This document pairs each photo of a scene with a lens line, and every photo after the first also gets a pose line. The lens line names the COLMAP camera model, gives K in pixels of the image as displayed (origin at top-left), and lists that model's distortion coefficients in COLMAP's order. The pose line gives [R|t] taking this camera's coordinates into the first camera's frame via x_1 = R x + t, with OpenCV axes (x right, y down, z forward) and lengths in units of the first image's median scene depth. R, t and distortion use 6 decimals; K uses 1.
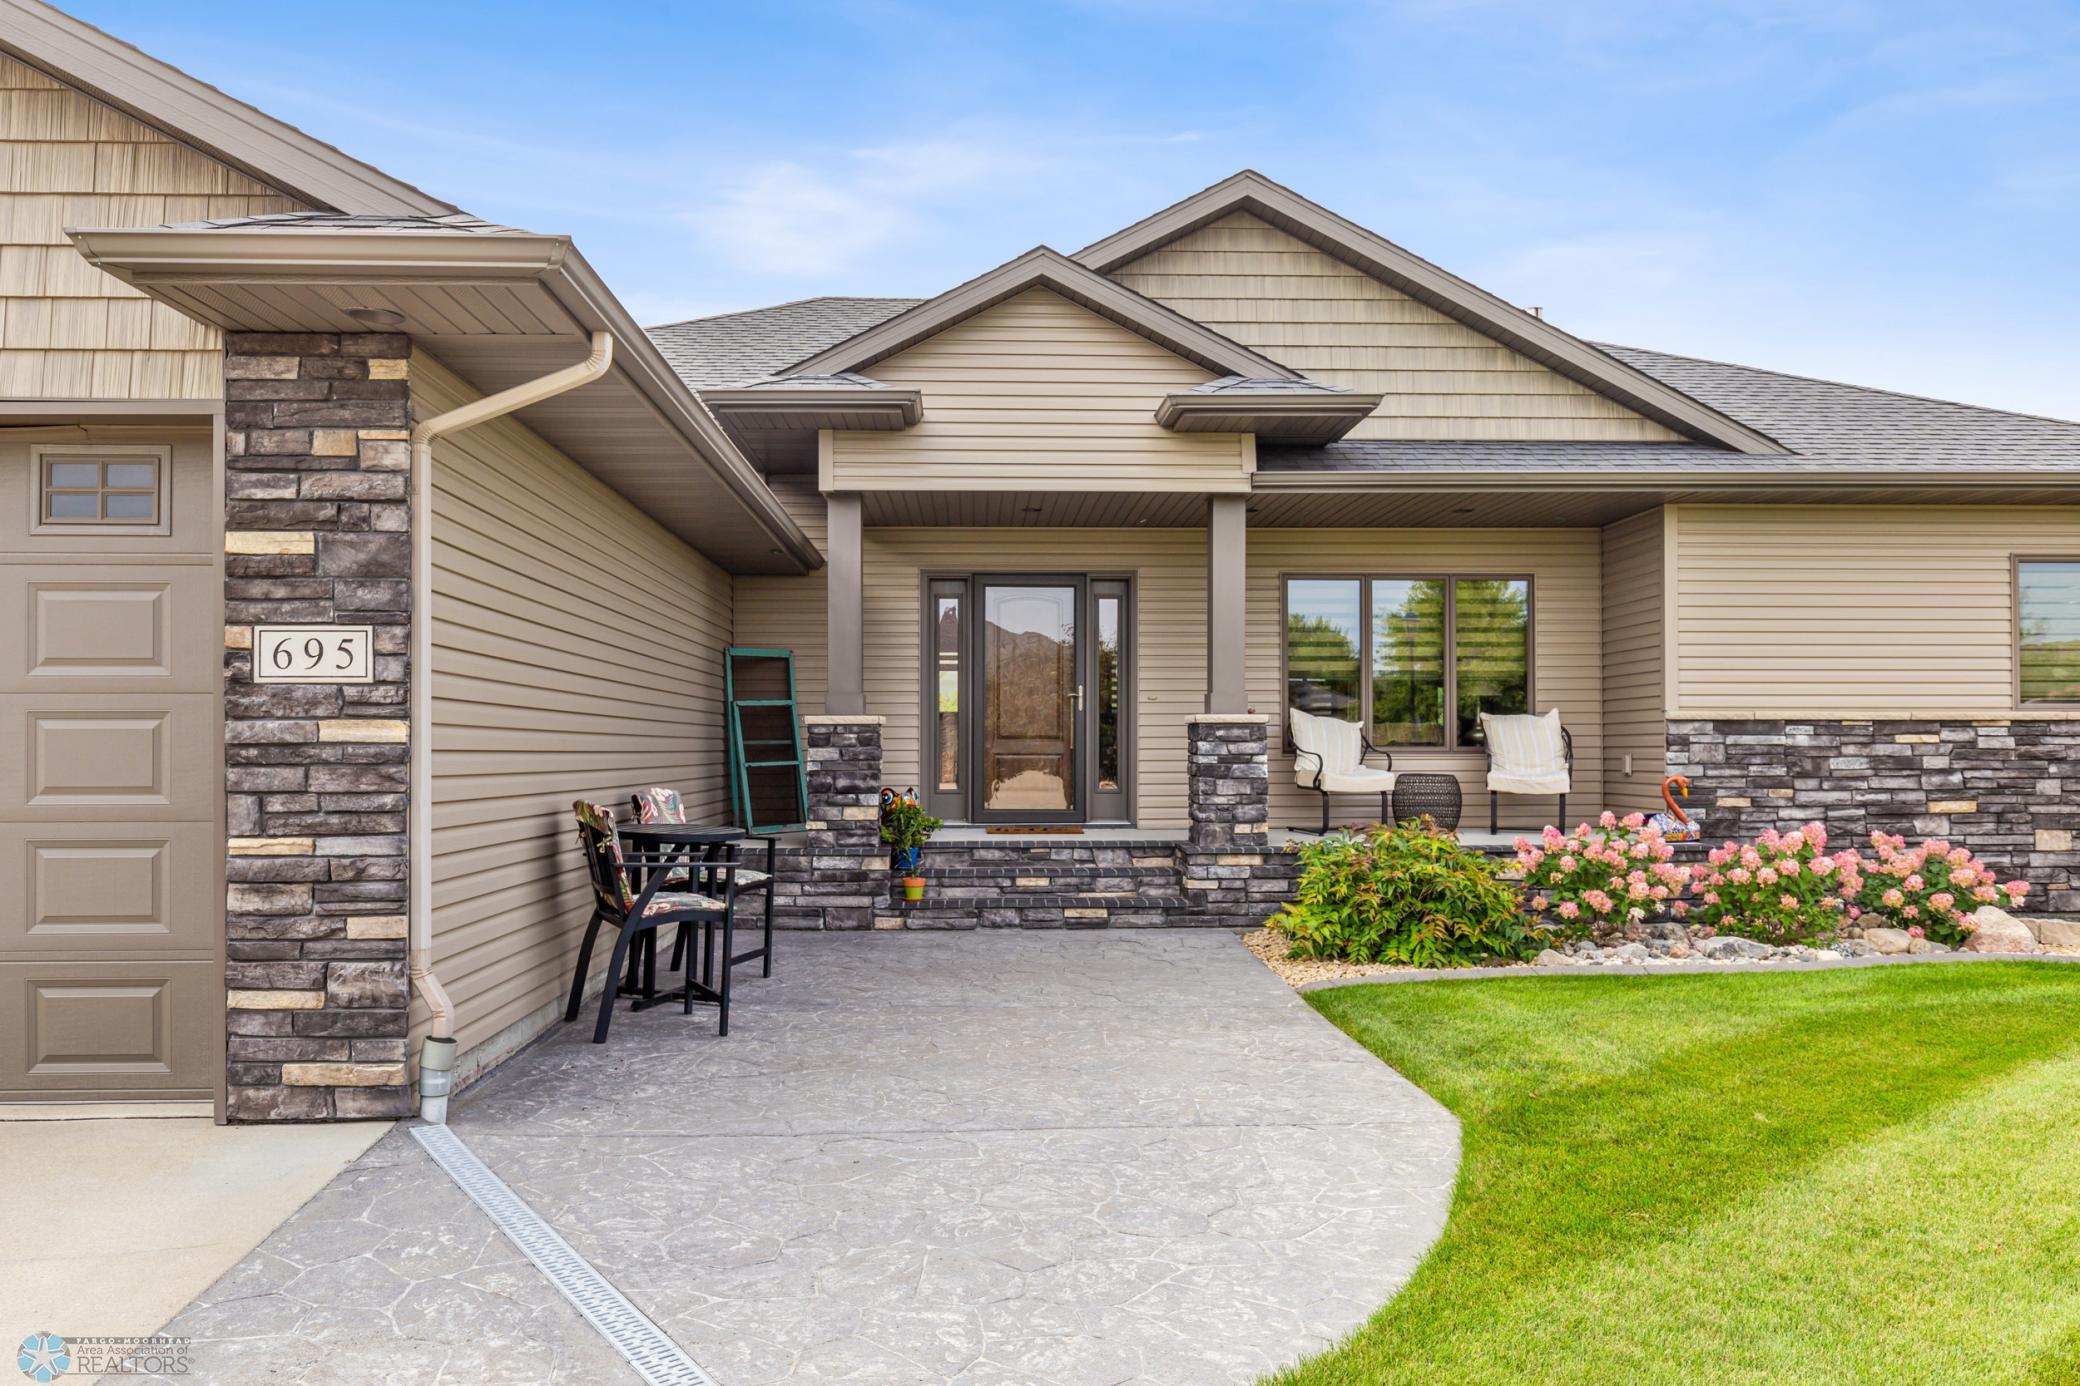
lens RADIAL K [[1574.8, 0, 1040.4], [0, 1574.8, 695.9], [0, 0, 1]] dist [-0.053902, 0.001918]
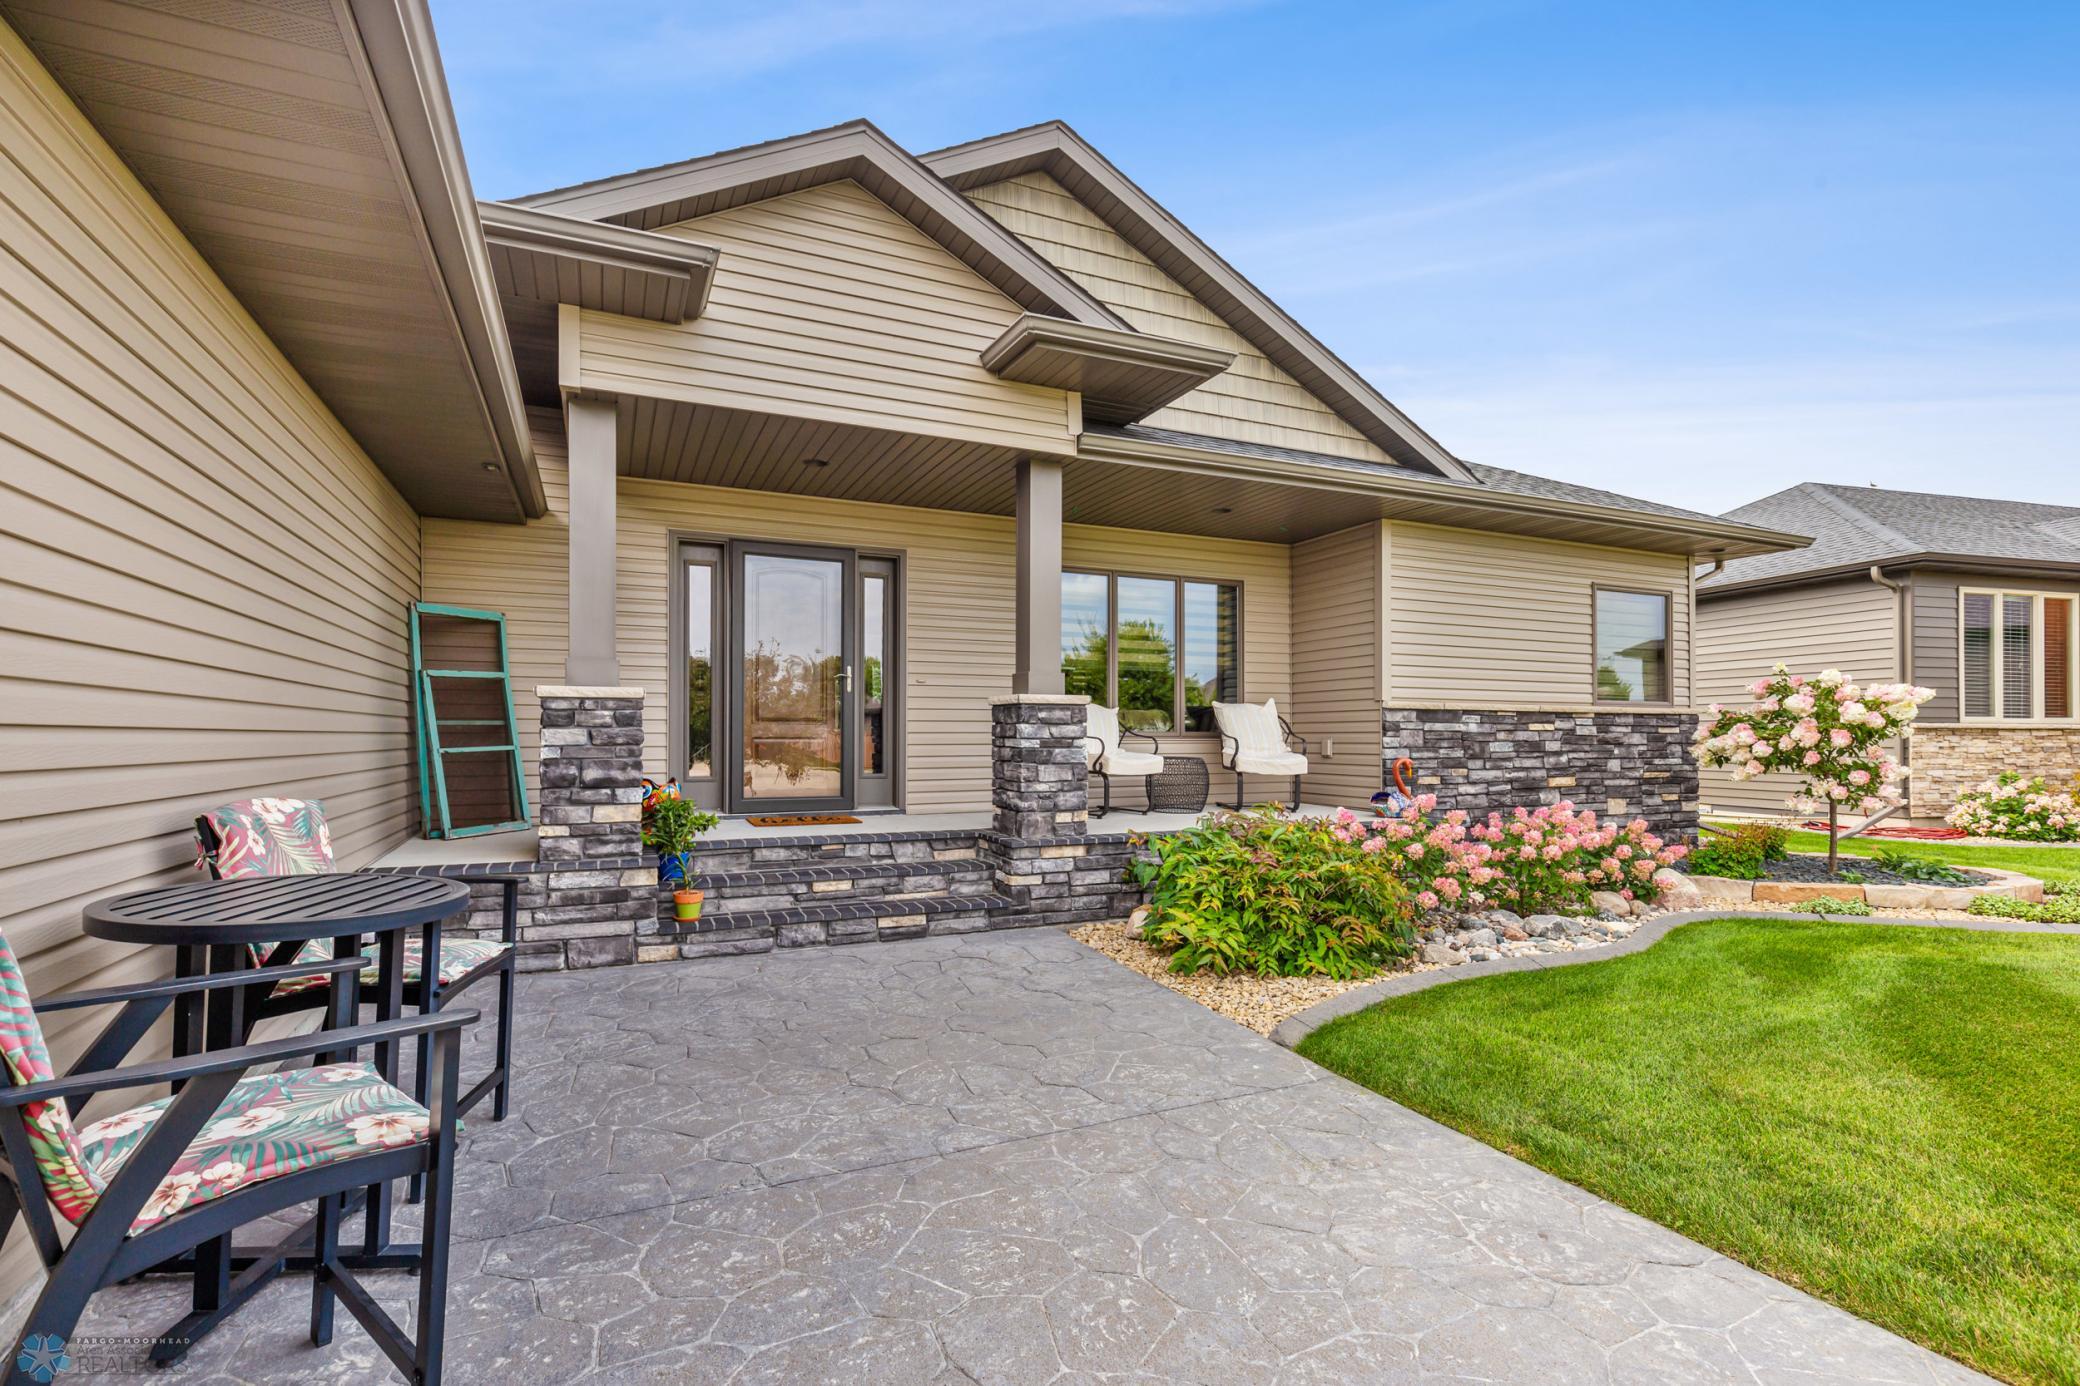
lens RADIAL K [[957.5, 0, 1038.8], [0, 957.5, 727.6], [0, 0, 1]] dist [-0.000396, -0.000569]
pose [[0.924964, 0.005356, 0.380016, -0.099400], [-0.014093, 0.999696, 0.020213, 0.019648], [-0.379792, -0.024052, 0.924759, 0.474967]]
